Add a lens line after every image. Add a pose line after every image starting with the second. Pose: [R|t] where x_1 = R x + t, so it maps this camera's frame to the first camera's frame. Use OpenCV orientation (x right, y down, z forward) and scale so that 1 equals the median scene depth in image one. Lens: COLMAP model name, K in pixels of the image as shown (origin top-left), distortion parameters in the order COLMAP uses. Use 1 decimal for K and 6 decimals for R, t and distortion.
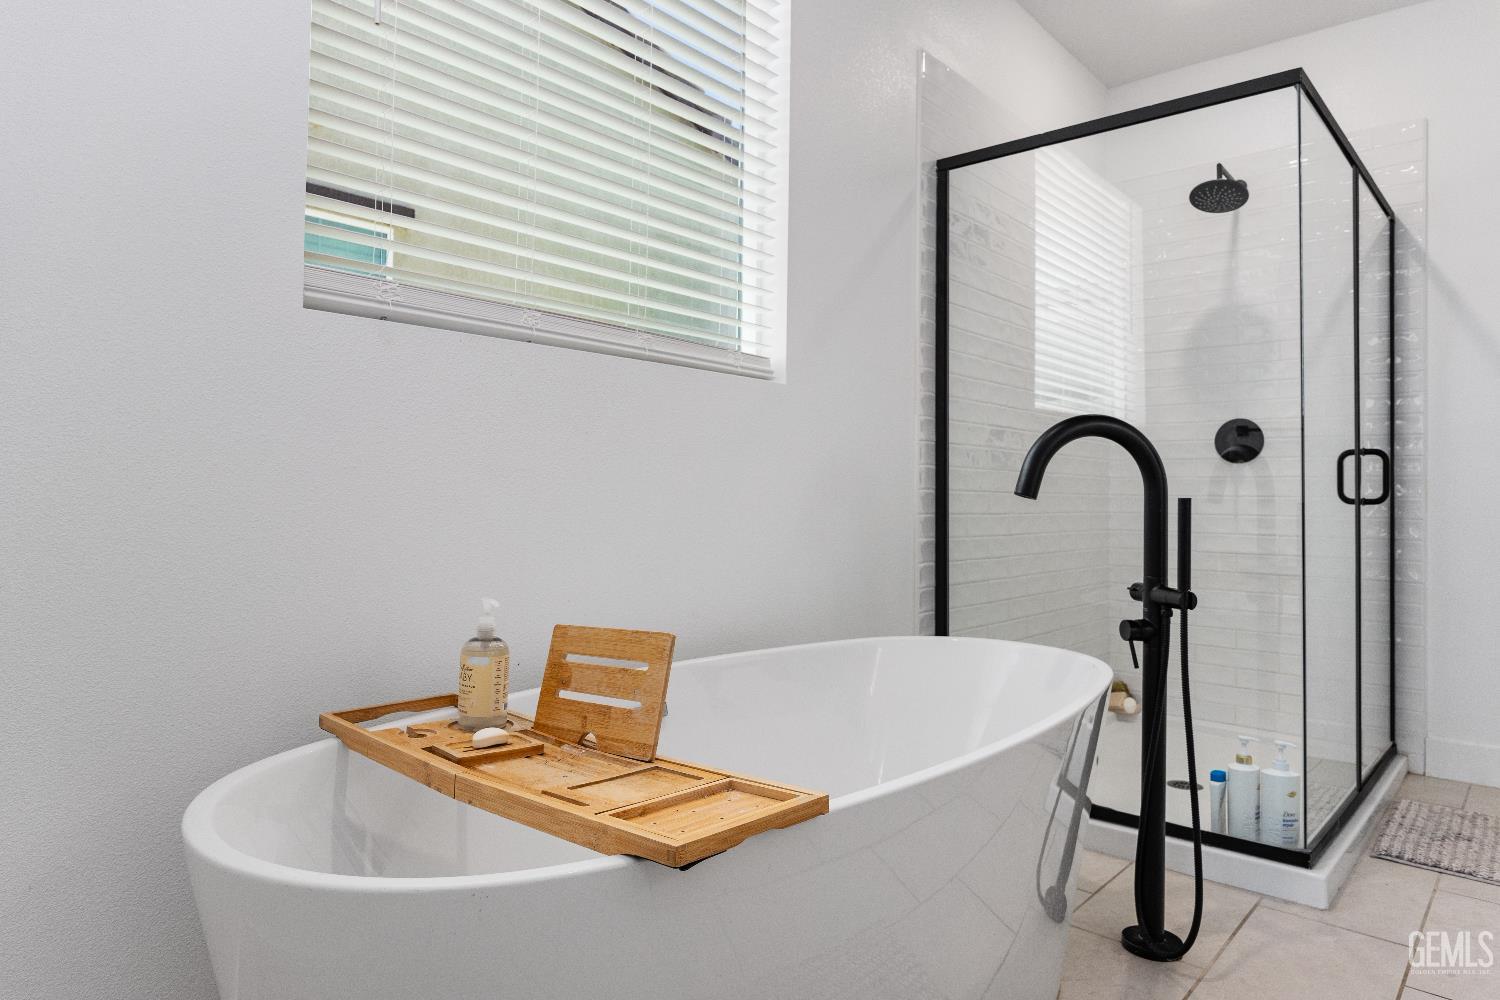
lens RADIAL K [[922.6, 0, 749.3], [0, 922.6, 484.7], [0, 0, 1]] dist [-0.013386, -0.001538]
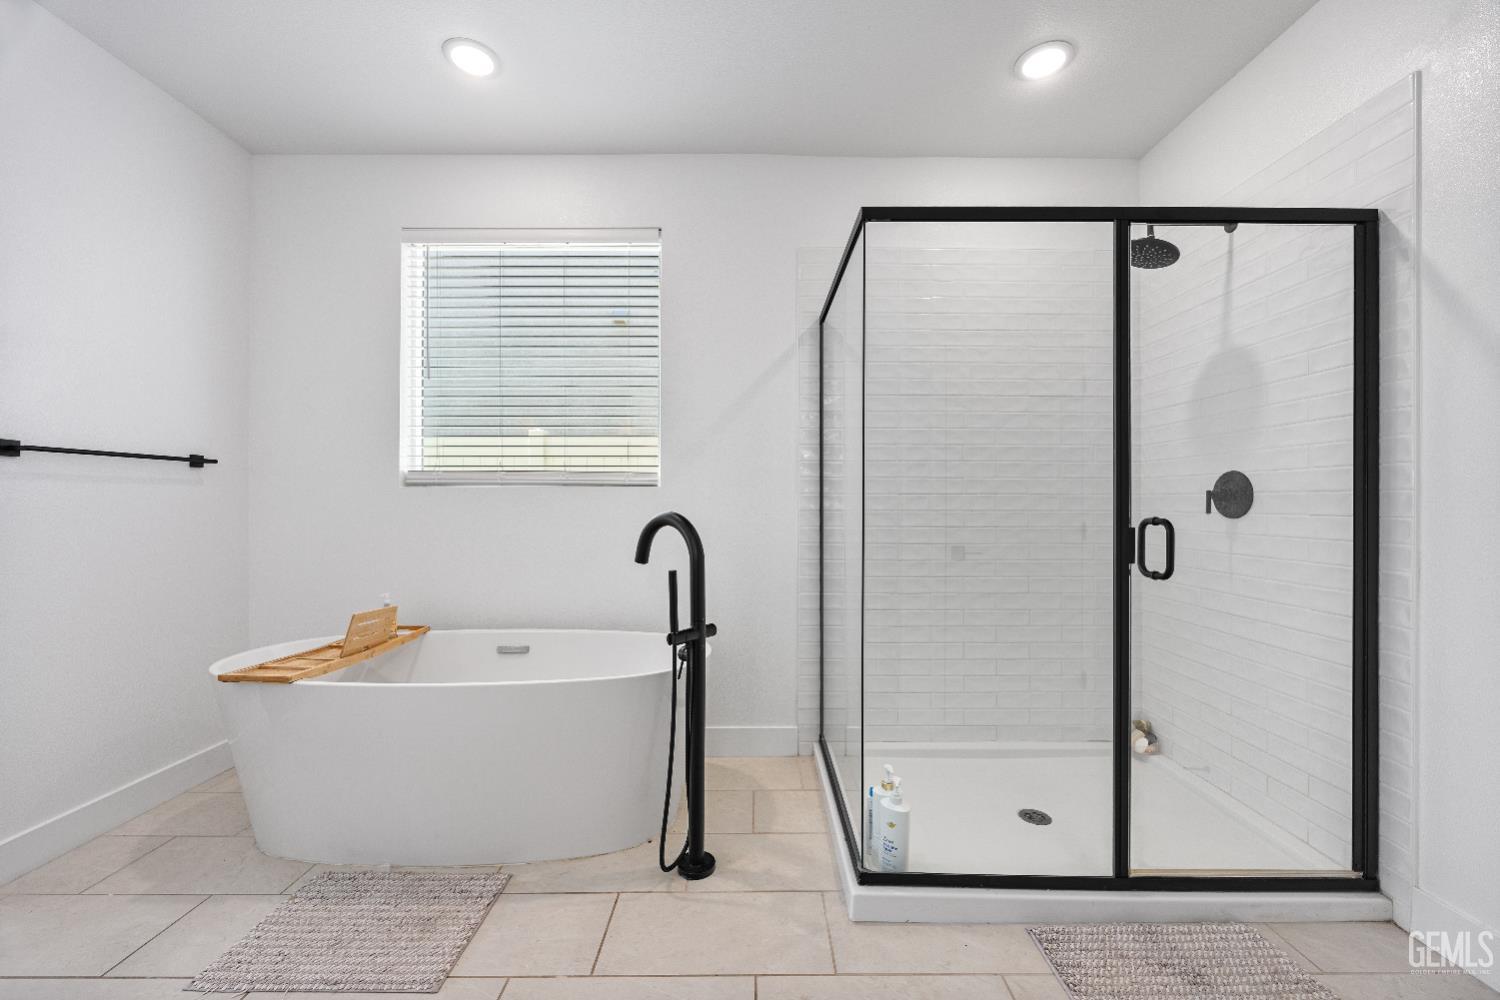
lens RADIAL K [[577.7, 0, 742.1], [0, 577.7, 503.5], [0, 0, 1]] dist [-0.004275, -0.001651]
pose [[0.659024, -0.010483, -0.752049, 1.177956], [0.018588, 0.999824, 0.002353, -0.089785], [0.751893, -0.015530, 0.659103, 0.432674]]
